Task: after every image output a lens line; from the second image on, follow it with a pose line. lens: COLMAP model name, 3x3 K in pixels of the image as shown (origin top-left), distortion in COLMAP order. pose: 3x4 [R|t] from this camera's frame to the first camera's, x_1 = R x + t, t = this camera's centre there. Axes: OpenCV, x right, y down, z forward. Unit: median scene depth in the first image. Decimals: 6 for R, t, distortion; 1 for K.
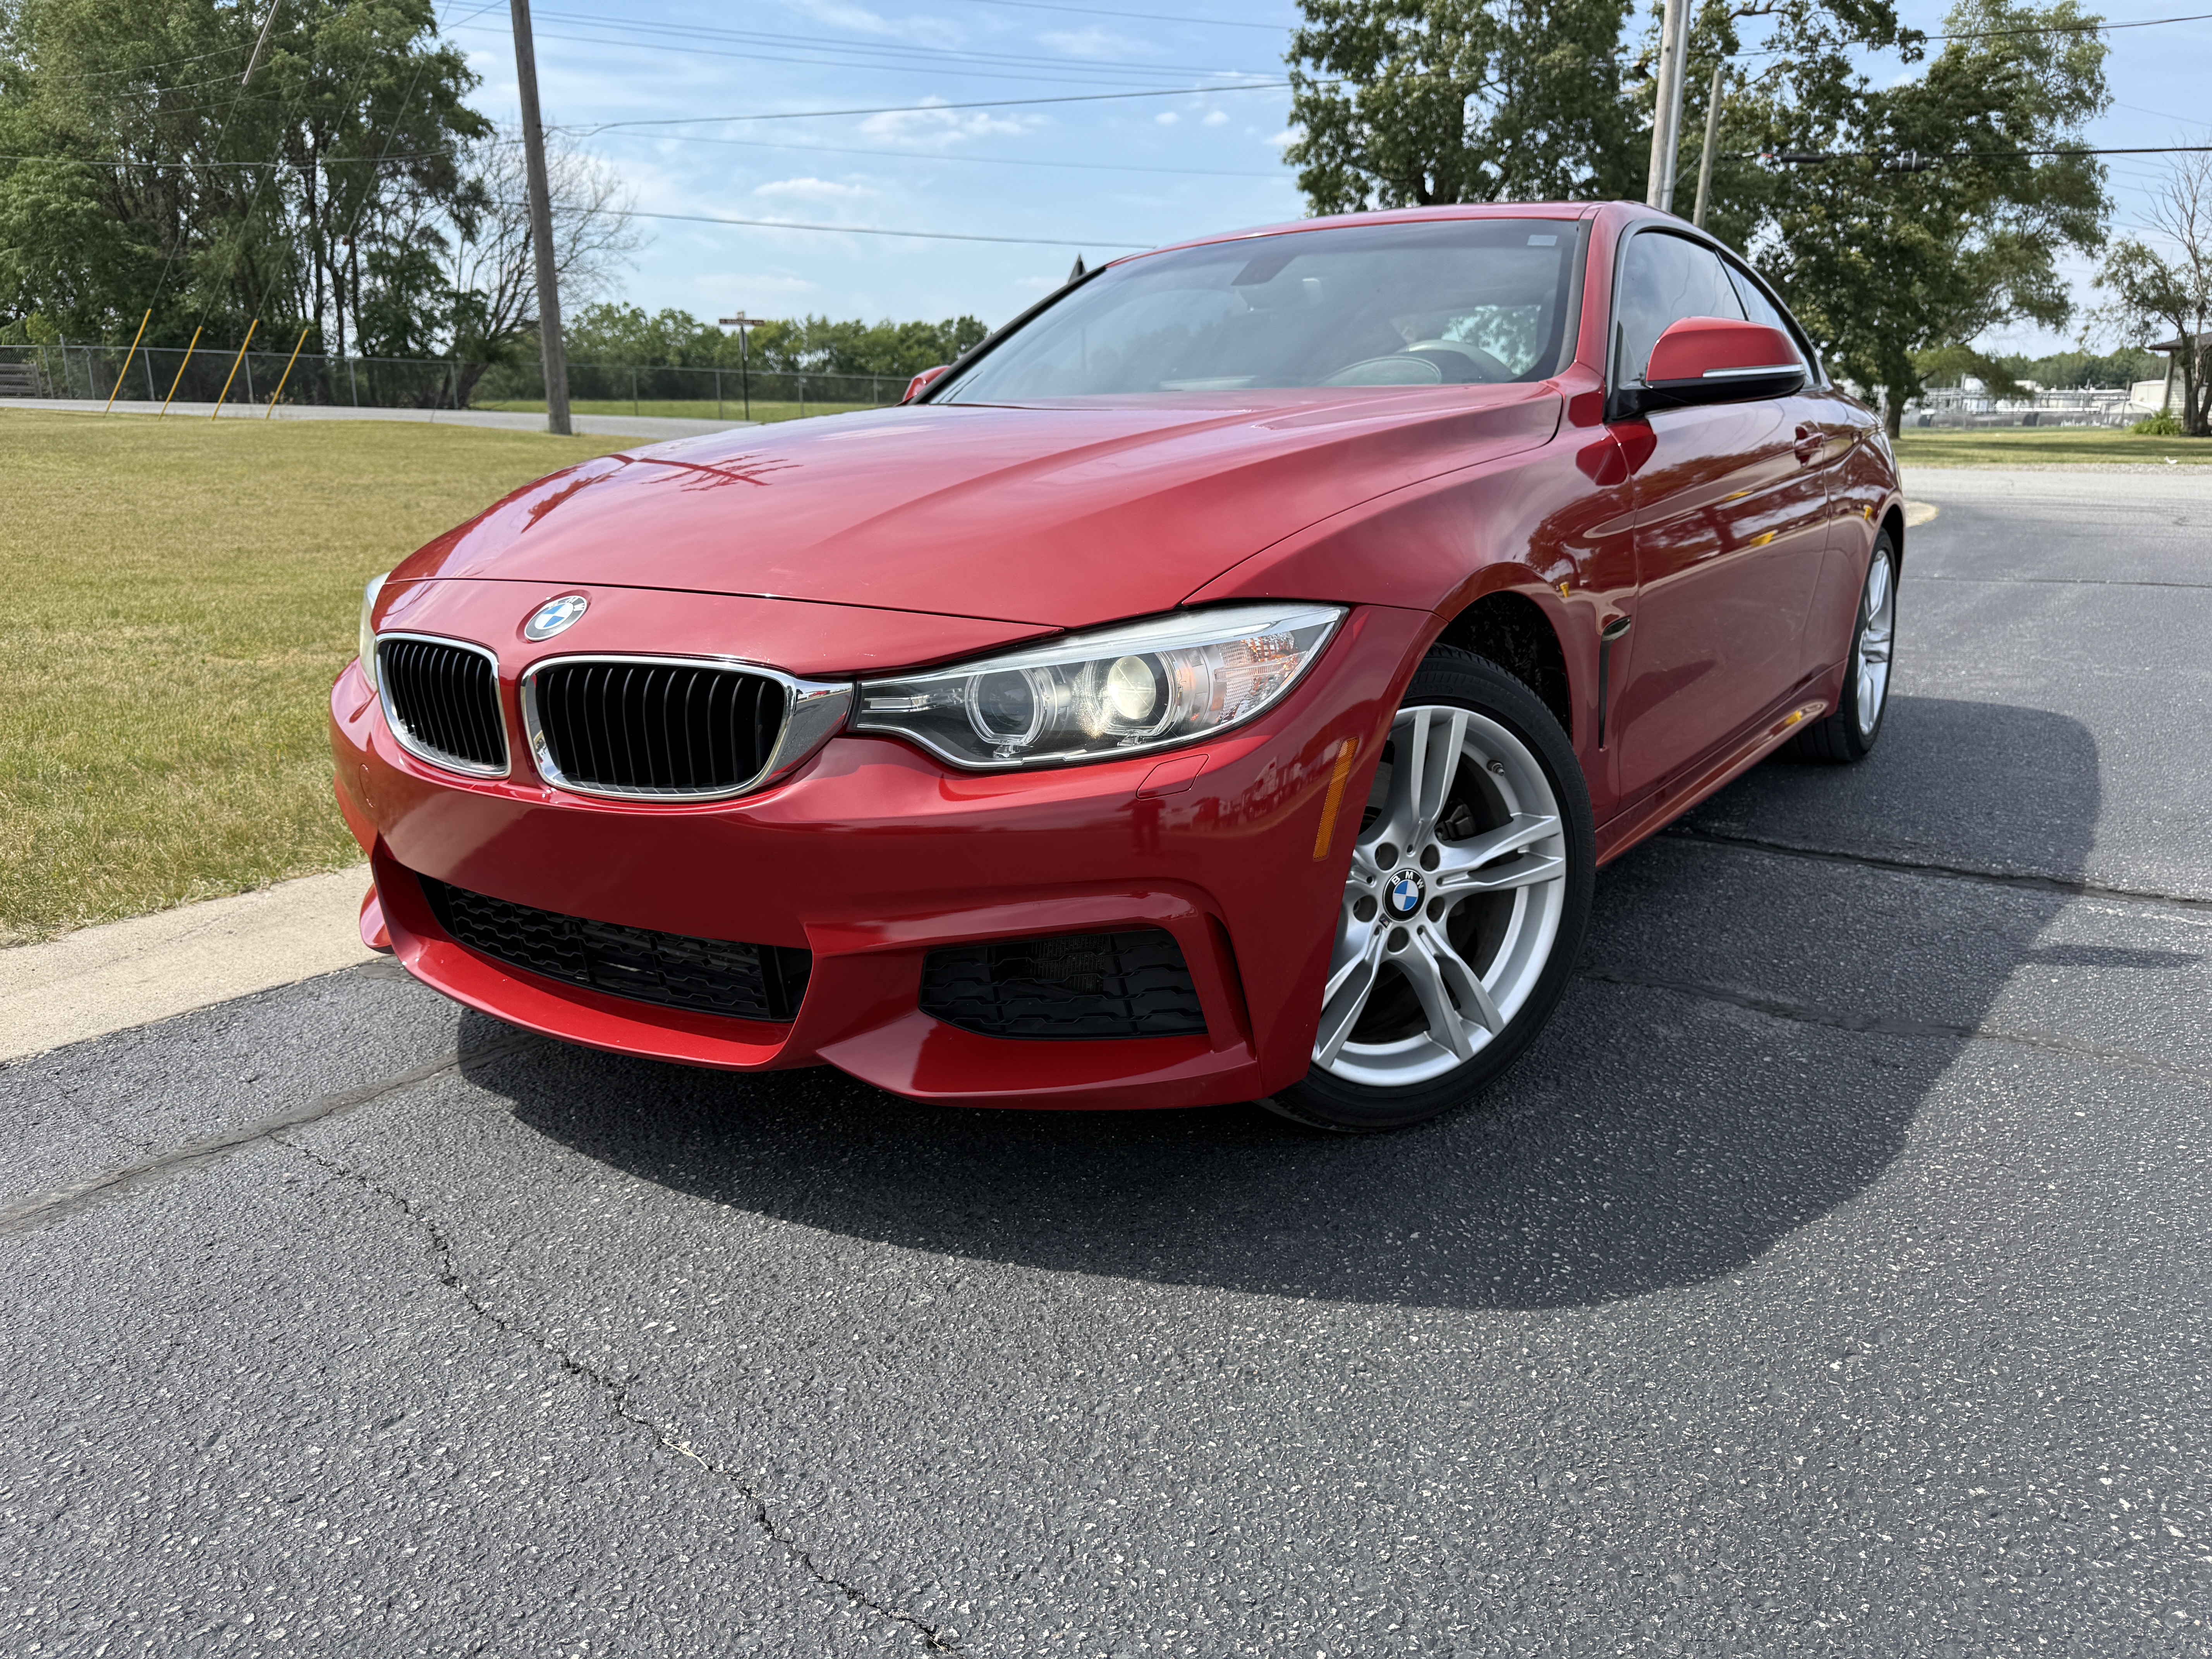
lens RADIAL K [[1571.4, 0, 1101.3], [0, 1571.4, 828.2], [0, 0, 1]] dist [0.012473, -0.016938]
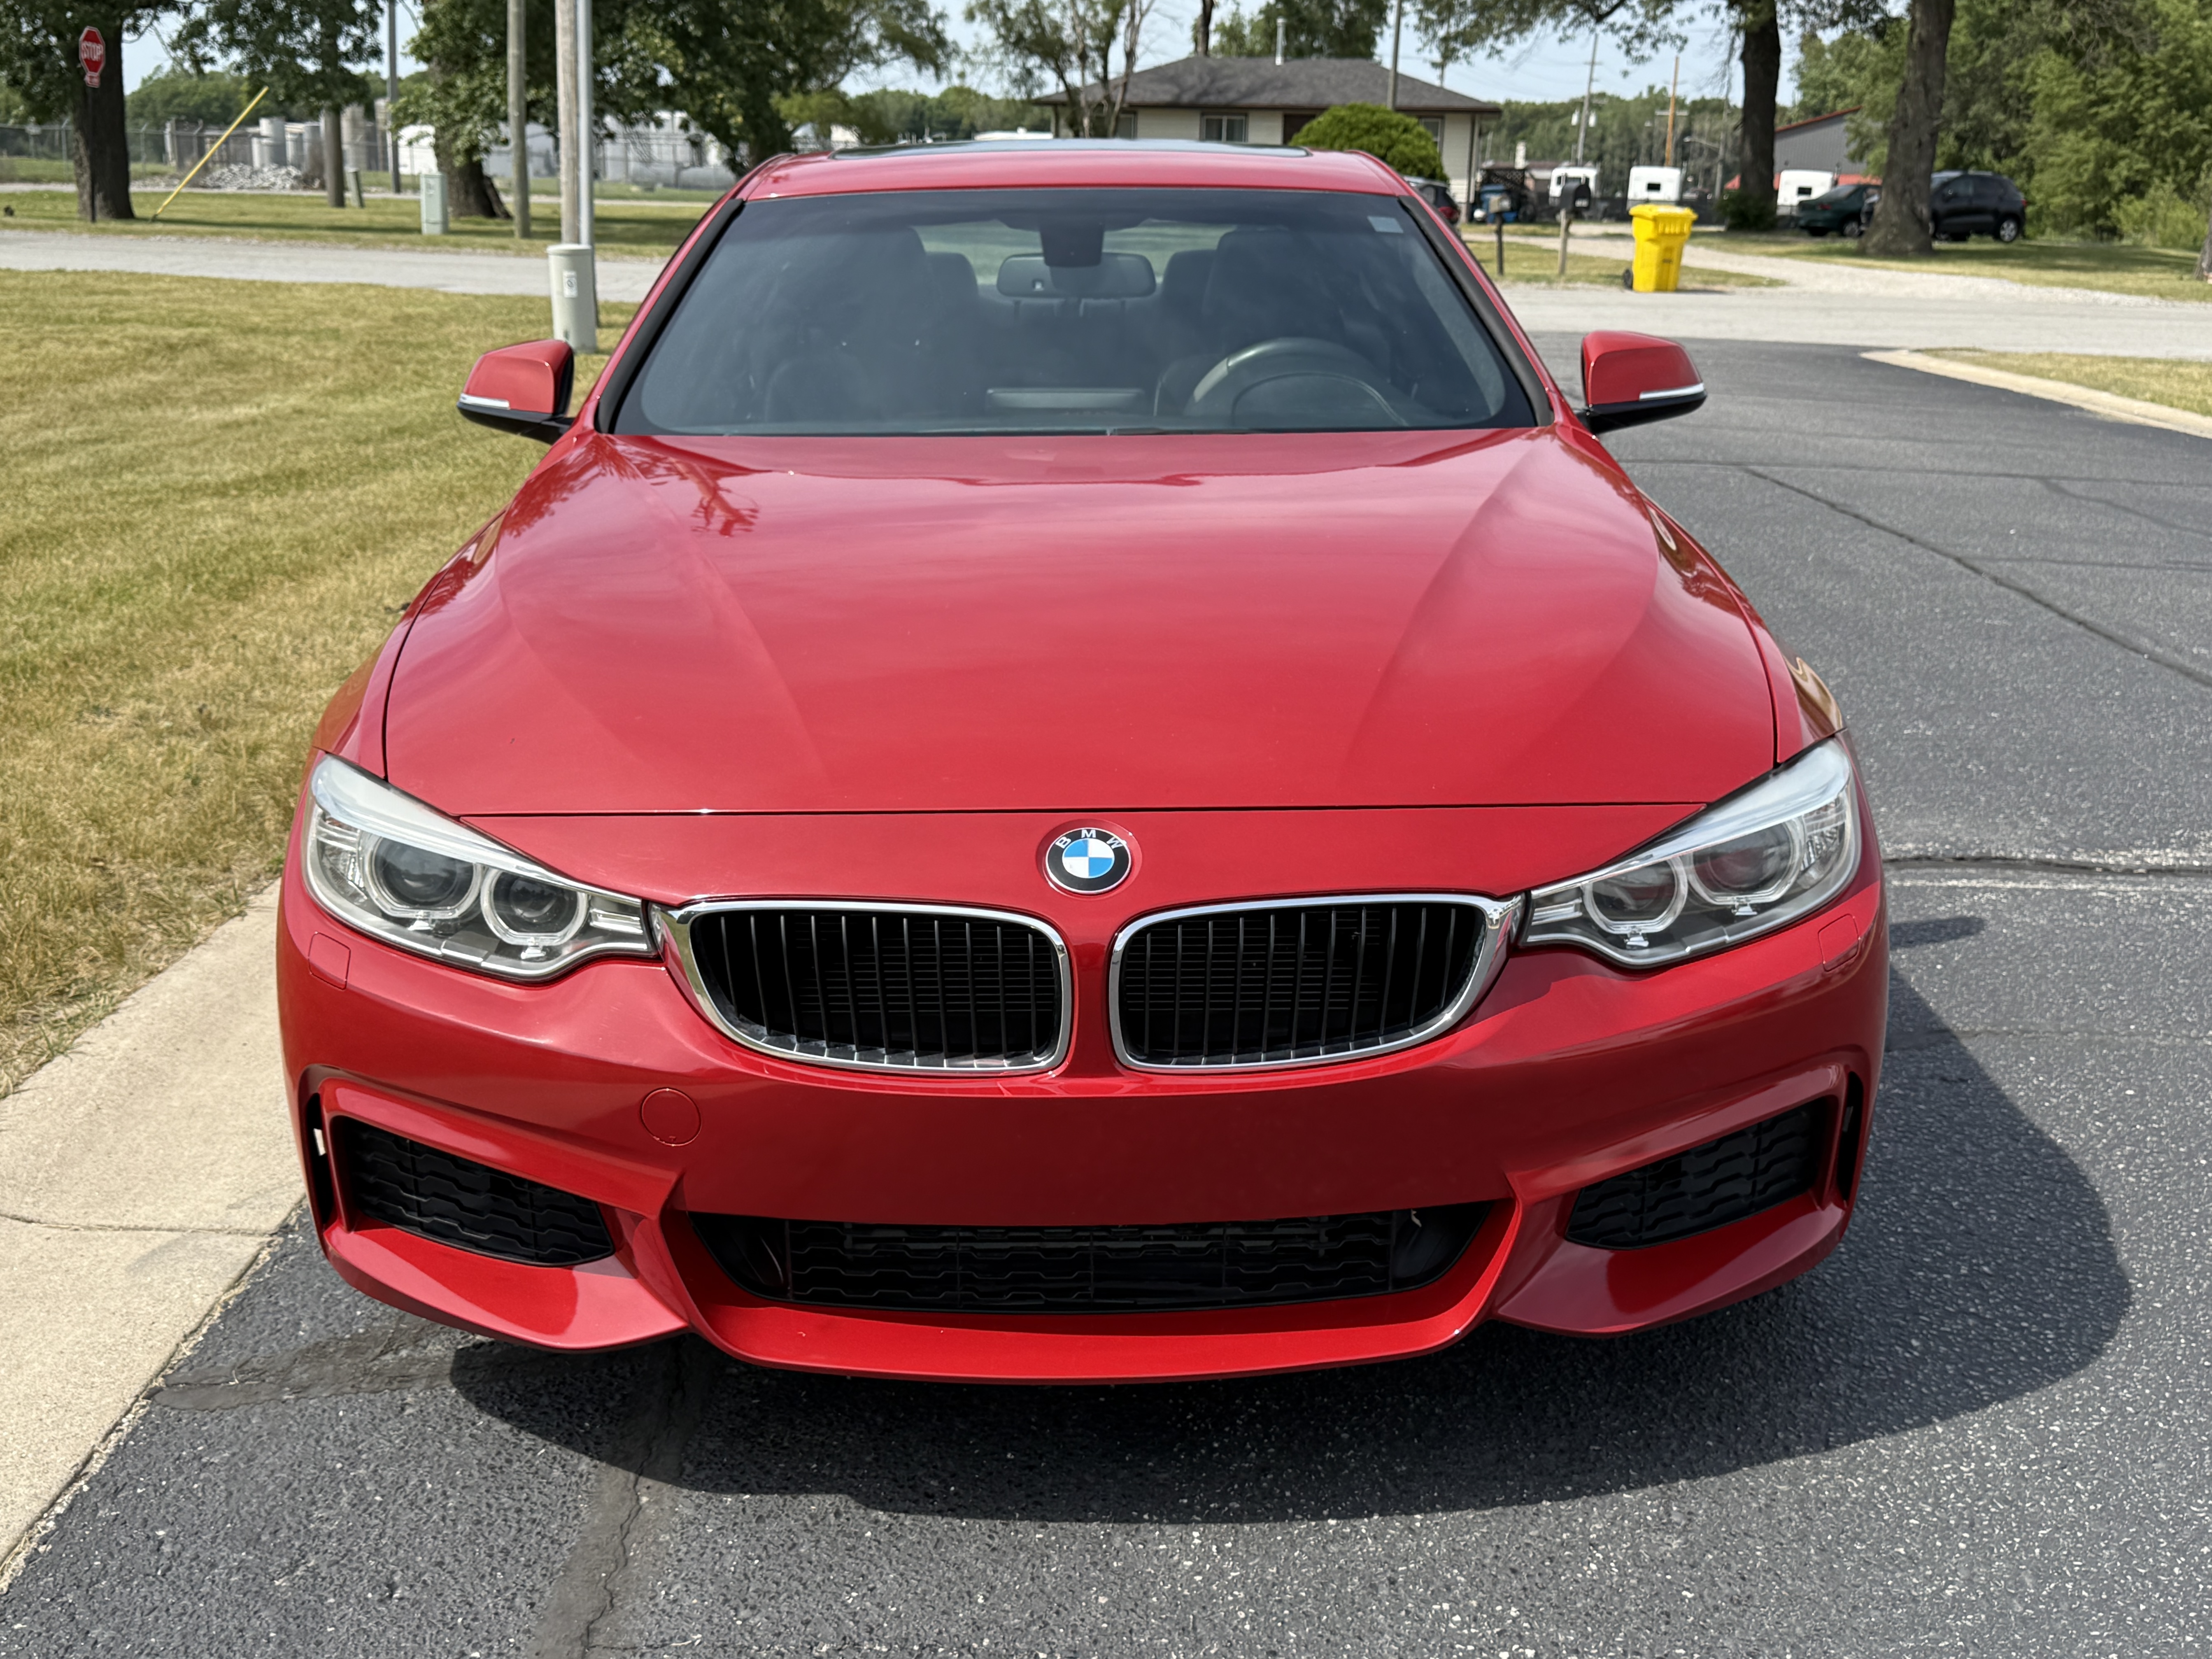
lens RADIAL K [[2322.3, 0, 1105.0], [0, 2322.3, 836.2], [0, 0, 1]] dist [0.167132, -0.369420]
pose [[0.815088, -0.137556, 0.562769, -0.970319], [0.123838, 0.990320, 0.062700, -0.210749], [-0.565946, 0.018586, 0.824233, 0.023835]]
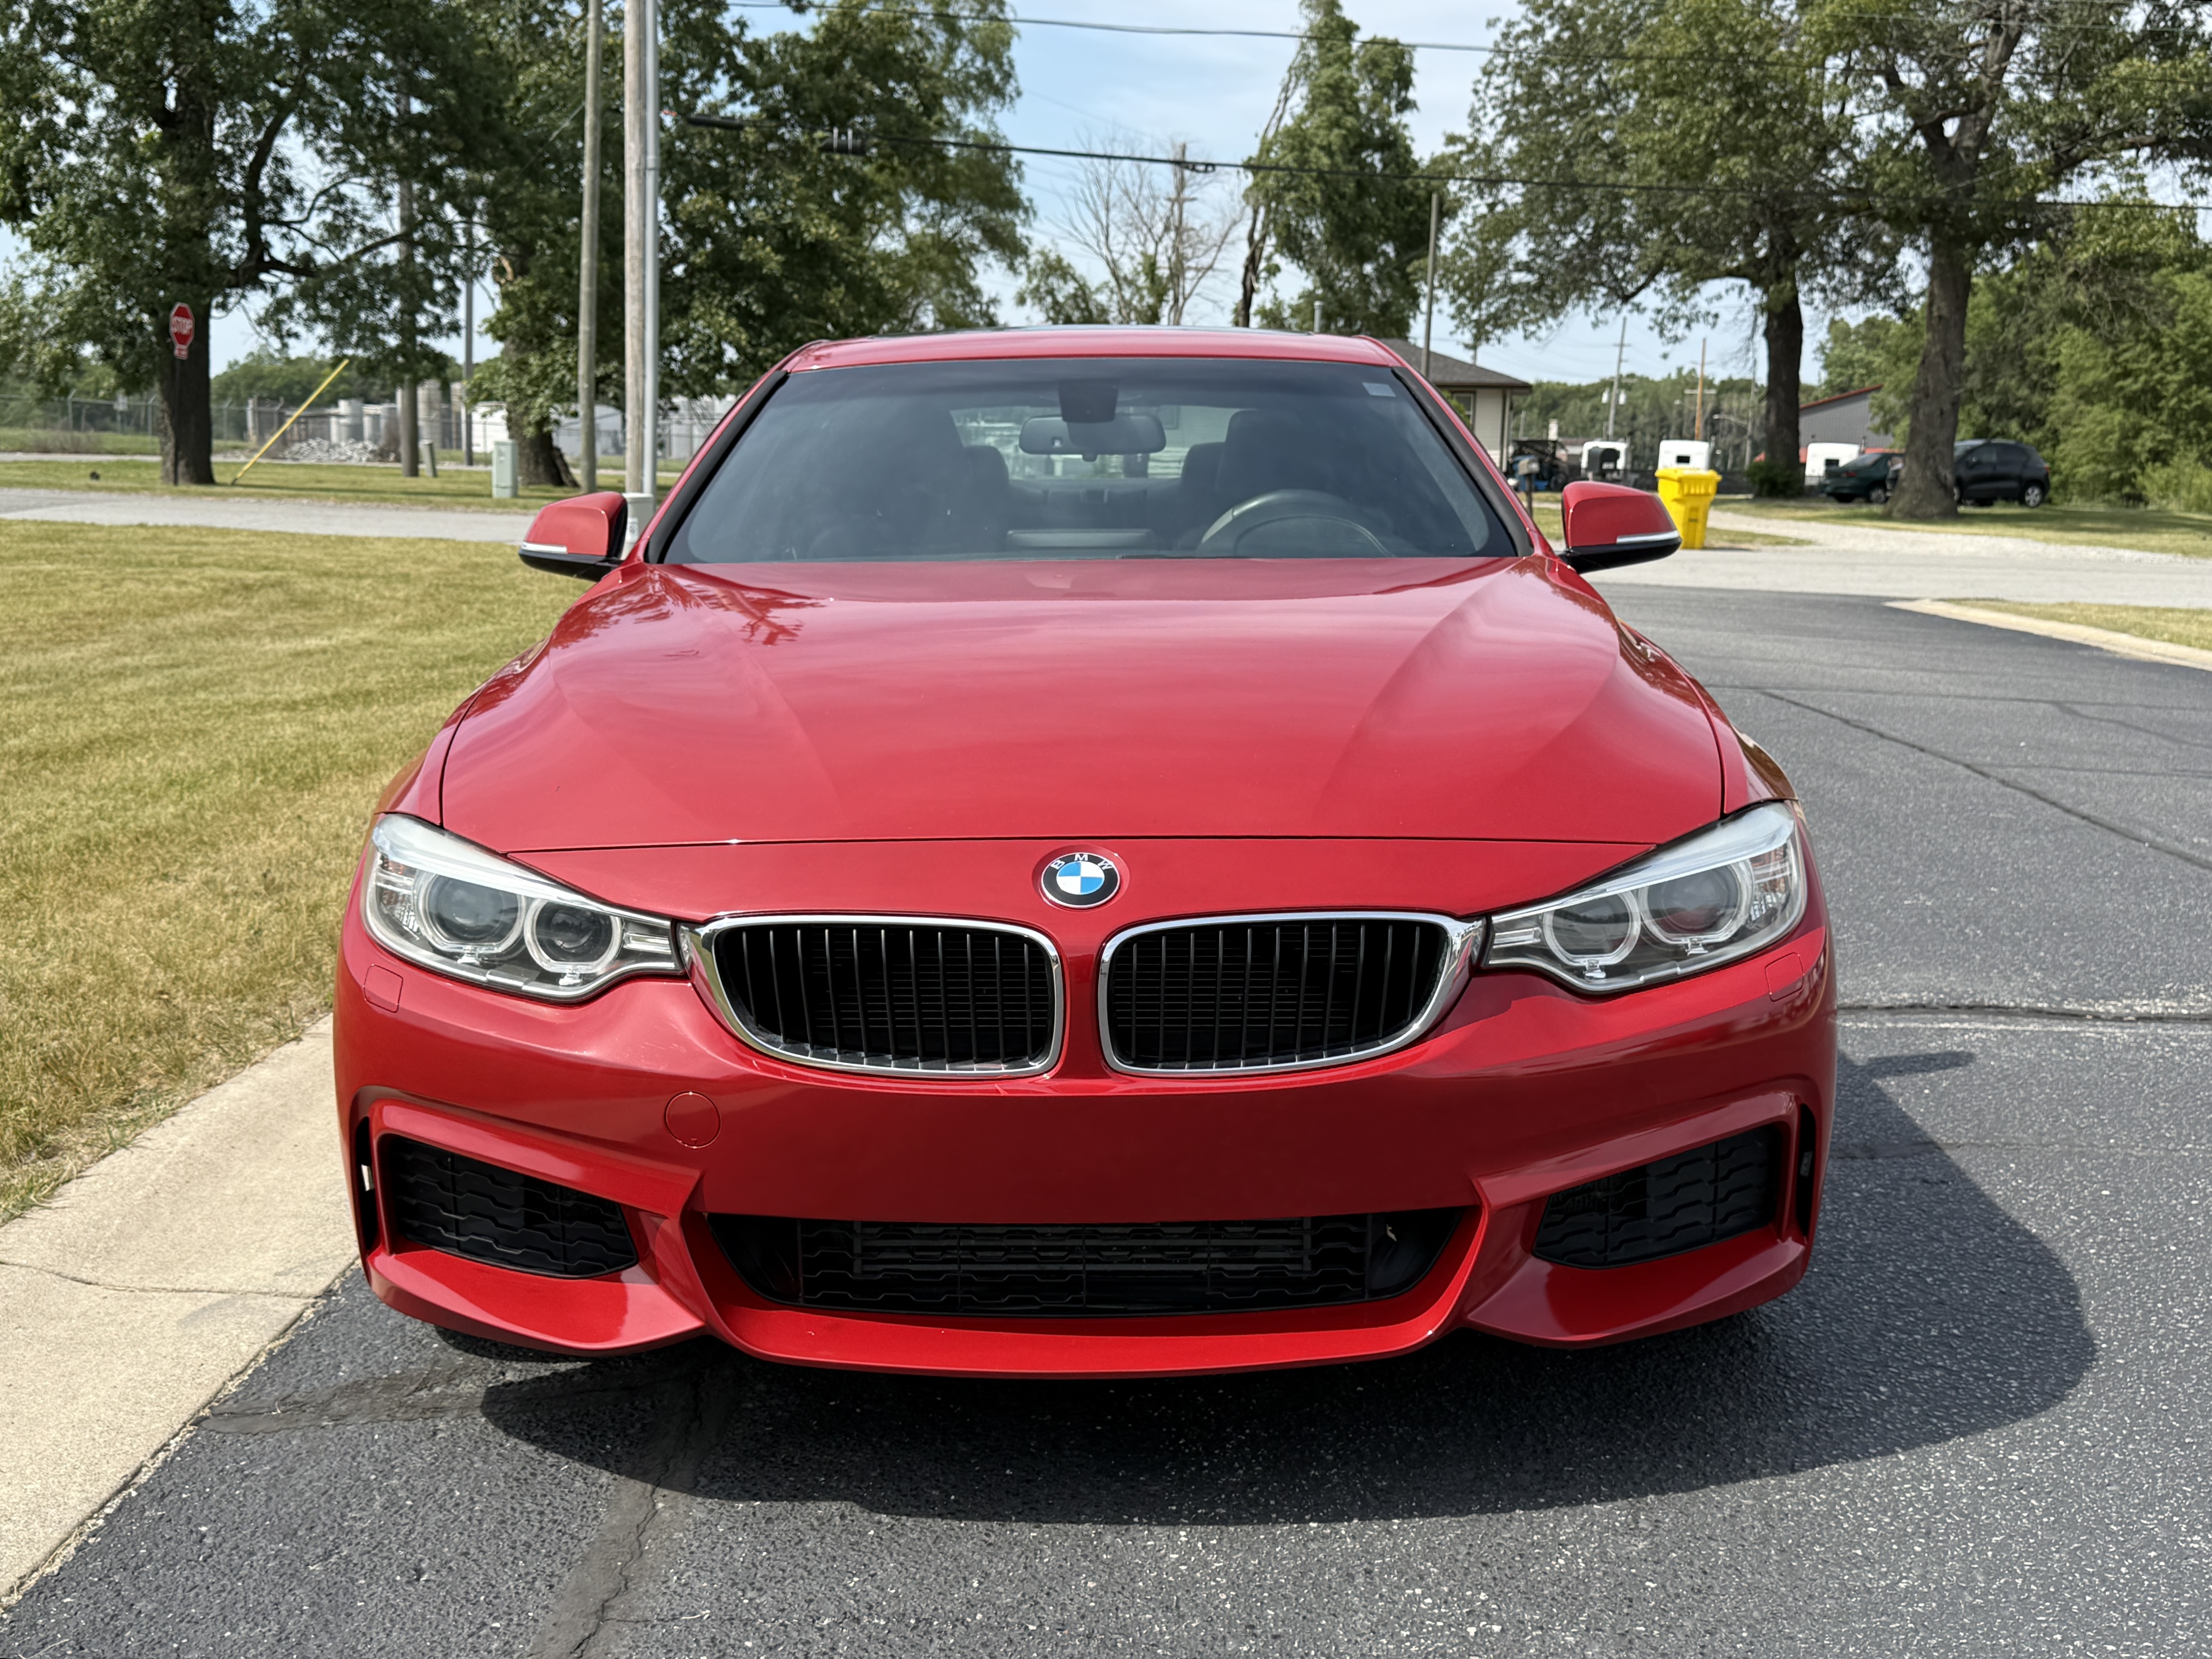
lens RADIAL K [[2310.6, 0, 1105.3], [0, 2310.6, 828.8], [0, 0, 1]] dist [0.183918, -0.421519]
pose [[0.826073, -0.071742, 0.558978, -1.014823], [0.121453, 0.991220, -0.052268, -0.089068], [-0.550320, 0.111067, 0.827534, -0.064674]]
